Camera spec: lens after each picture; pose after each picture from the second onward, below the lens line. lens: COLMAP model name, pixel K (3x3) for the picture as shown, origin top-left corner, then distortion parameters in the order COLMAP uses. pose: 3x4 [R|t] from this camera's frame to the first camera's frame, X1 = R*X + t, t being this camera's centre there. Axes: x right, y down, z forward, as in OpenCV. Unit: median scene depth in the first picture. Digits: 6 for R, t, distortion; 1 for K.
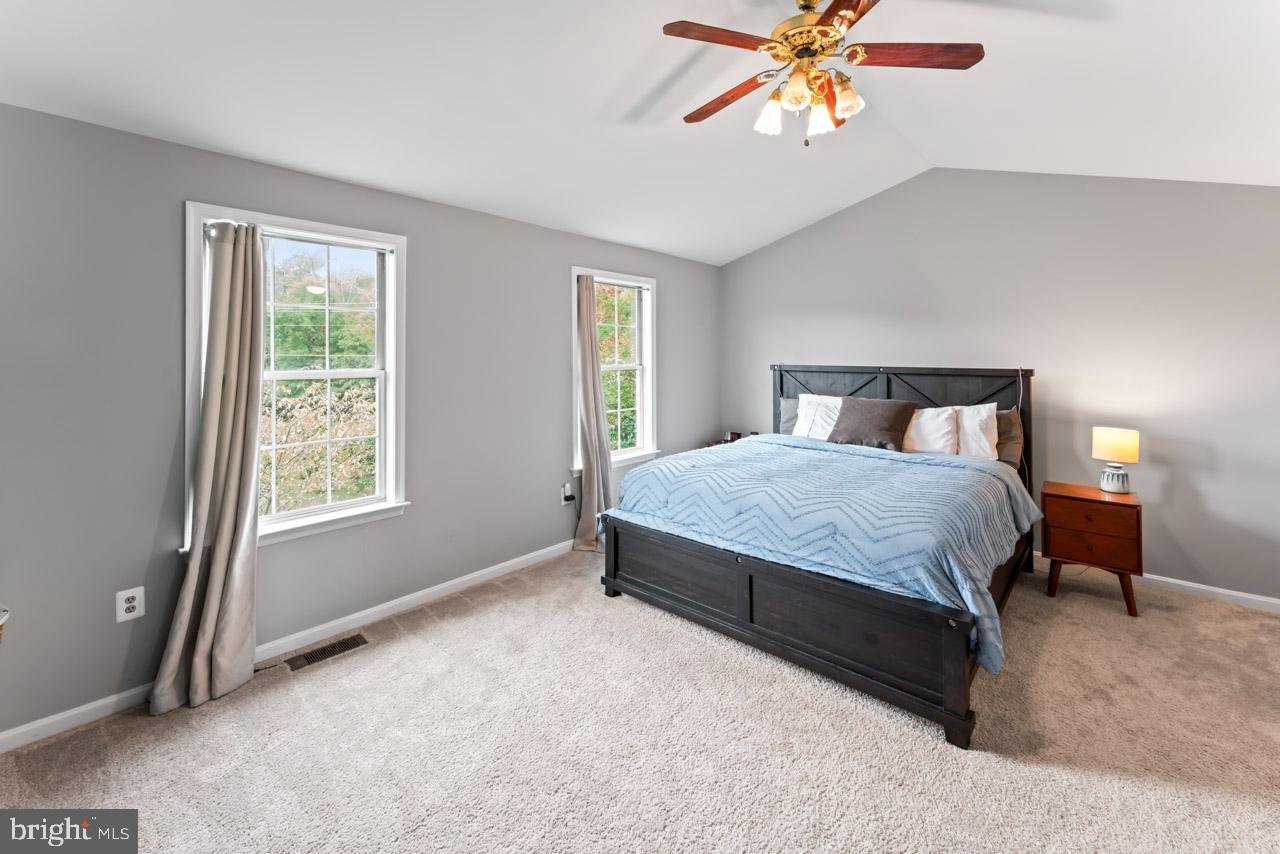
lens RADIAL K [[534.2, 0, 629.5], [0, 534.2, 353.5], [0, 0, 1]] dist [0.000768, 0.000035]
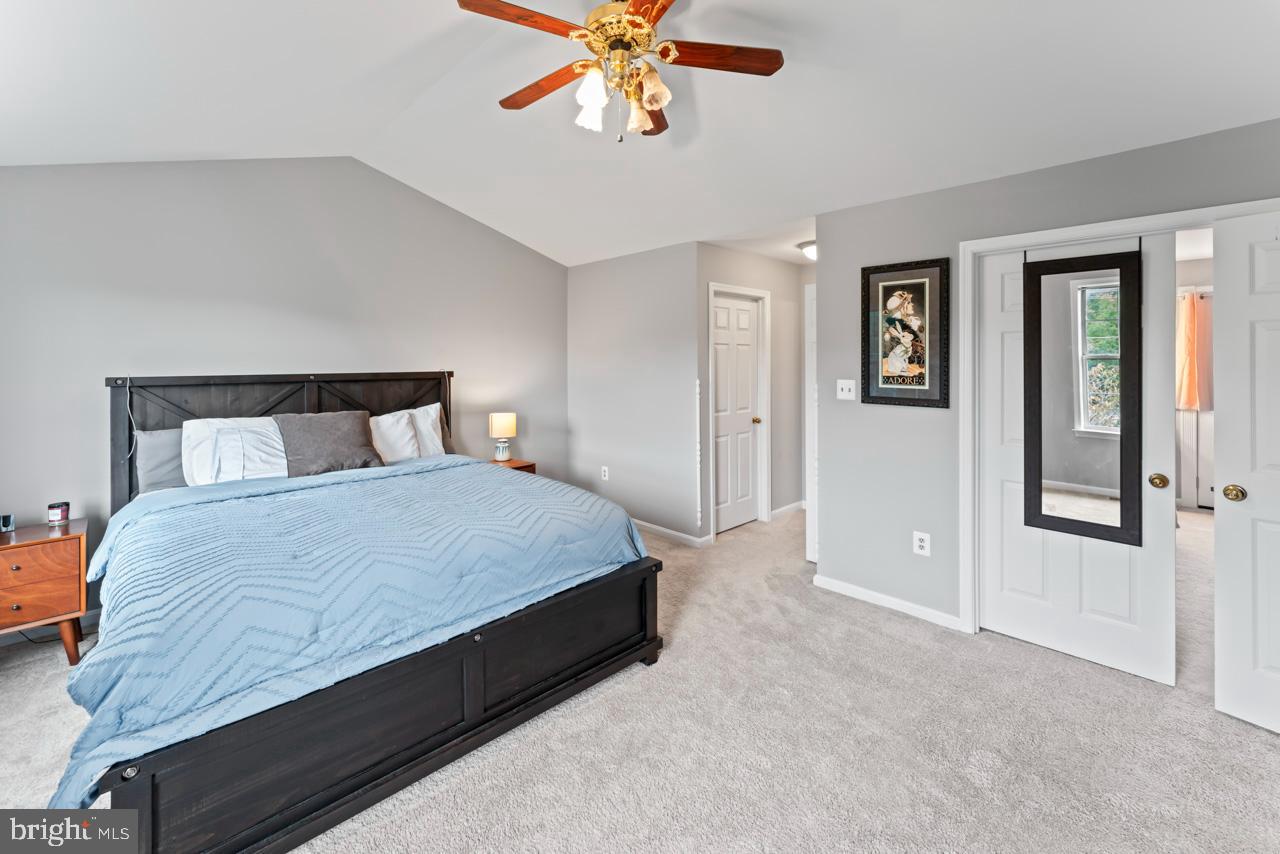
lens RADIAL K [[534.2, 0, 629.5], [0, 534.2, 353.5], [0, 0, 1]] dist [0.000768, 0.000035]
pose [[0.079429, 0.003708, 0.996834, -0.366615], [0.001016, 0.999992, -0.003801, -0.004028], [-0.996840, 0.001315, 0.079424, 0.515026]]
